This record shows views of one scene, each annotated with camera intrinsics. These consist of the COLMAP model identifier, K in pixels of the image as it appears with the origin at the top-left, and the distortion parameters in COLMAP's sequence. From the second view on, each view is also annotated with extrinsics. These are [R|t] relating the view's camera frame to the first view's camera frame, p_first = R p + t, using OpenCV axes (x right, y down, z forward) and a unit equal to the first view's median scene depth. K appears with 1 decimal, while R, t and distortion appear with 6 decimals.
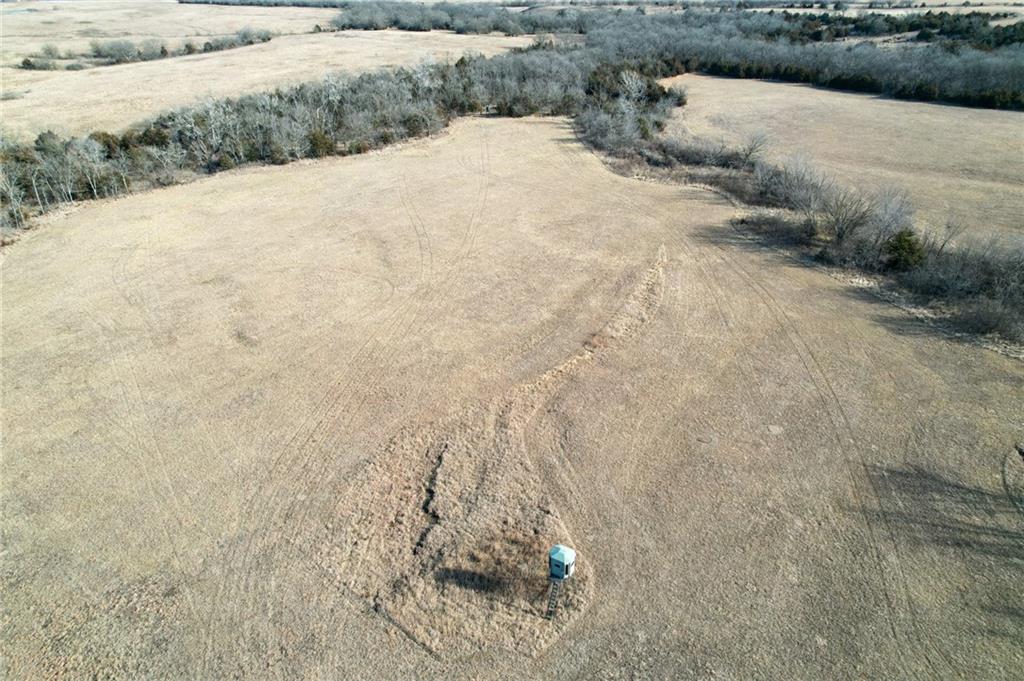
lens RADIAL K [[656.2, 0, 513.7], [0, 656.2, 341.3], [0, 0, 1]] dist [-0.068689, 0.060617]
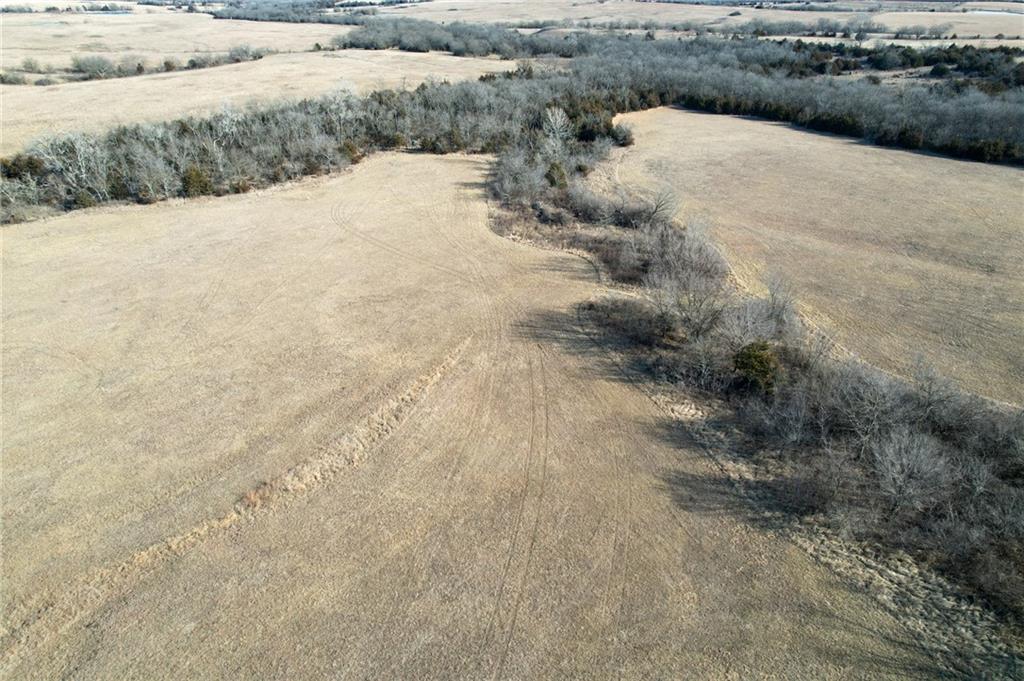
lens RADIAL K [[656.2, 0, 515.3], [0, 656.2, 341.3], [0, 0, 1]] dist [-0.068689, 0.060617]
pose [[0.997082, 0.048588, -0.058875, 0.210506], [-0.049966, 0.998505, -0.022167, -0.081179], [0.057710, 0.025044, 0.998019, 0.124250]]
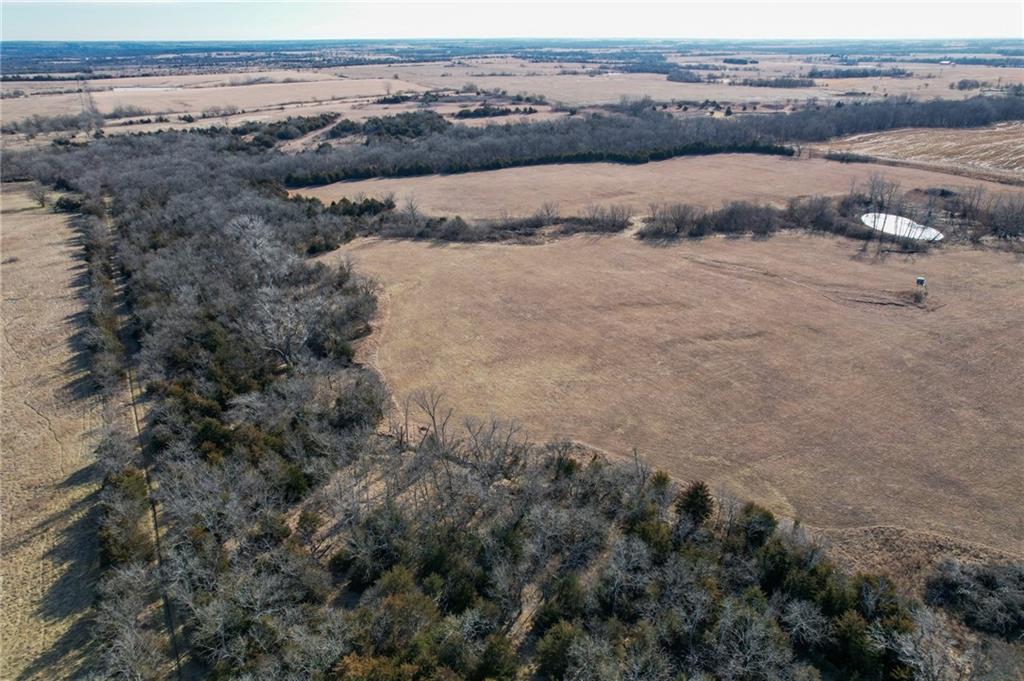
lens RADIAL K [[656.2, 0, 514.2], [0, 656.2, 343.2], [0, 0, 1]] dist [-0.068689, 0.060617]
pose [[0.352017, -0.393979, 0.849038, -1.094807], [0.484103, 0.852983, 0.195098, -0.332634], [-0.801079, 0.342345, 0.490991, 0.307452]]
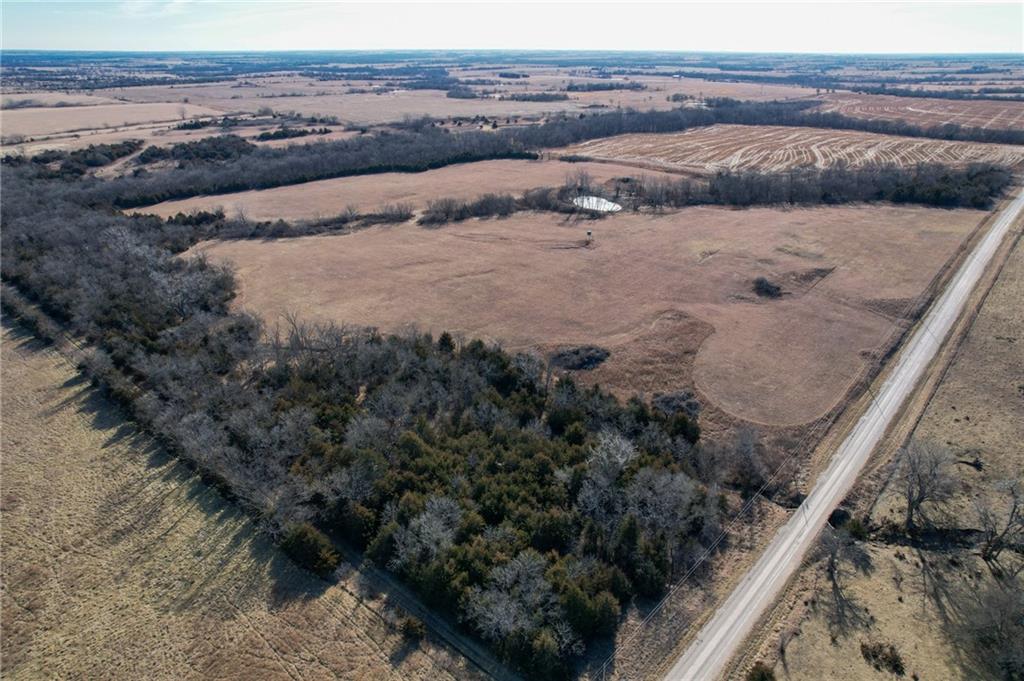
lens RADIAL K [[656.2, 0, 518.2], [0, 656.2, 346.8], [0, 0, 1]] dist [-0.068689, 0.060617]
pose [[0.056871, -0.411008, 0.909856, -1.620748], [0.513595, 0.793541, 0.326363, -0.317936], [-0.856146, 0.448737, 0.256221, 0.118584]]
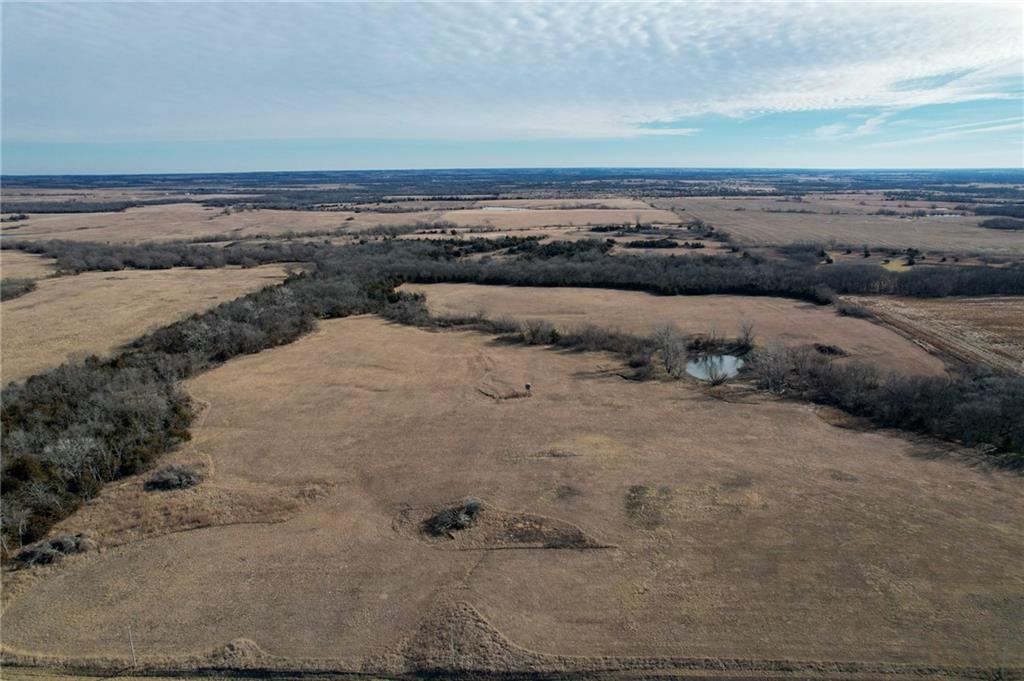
lens RADIAL K [[656.2, 0, 507.7], [0, 656.2, 340.7], [0, 0, 1]] dist [-0.068689, 0.060617]
pose [[0.843439, -0.135469, 0.519864, -0.678840], [0.276927, 0.938847, -0.204642, 0.256533], [-0.460349, 0.316568, 0.829375, -0.828375]]
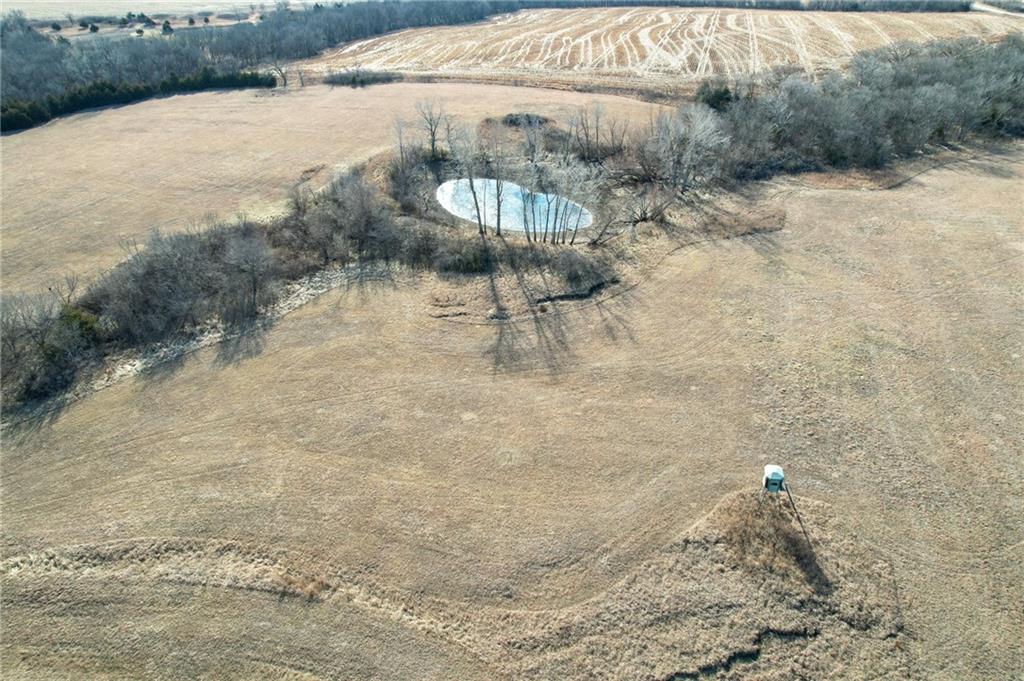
lens RADIAL K [[656.2, 0, 511.7], [0, 656.2, 339.0], [0, 0, 1]] dist [-0.068689, 0.060617]
pose [[-0.343282, -0.475931, 0.809721, -0.157516], [0.491576, 0.643561, 0.586670, -0.198730], [-0.800319, 0.599432, 0.013033, 0.315812]]
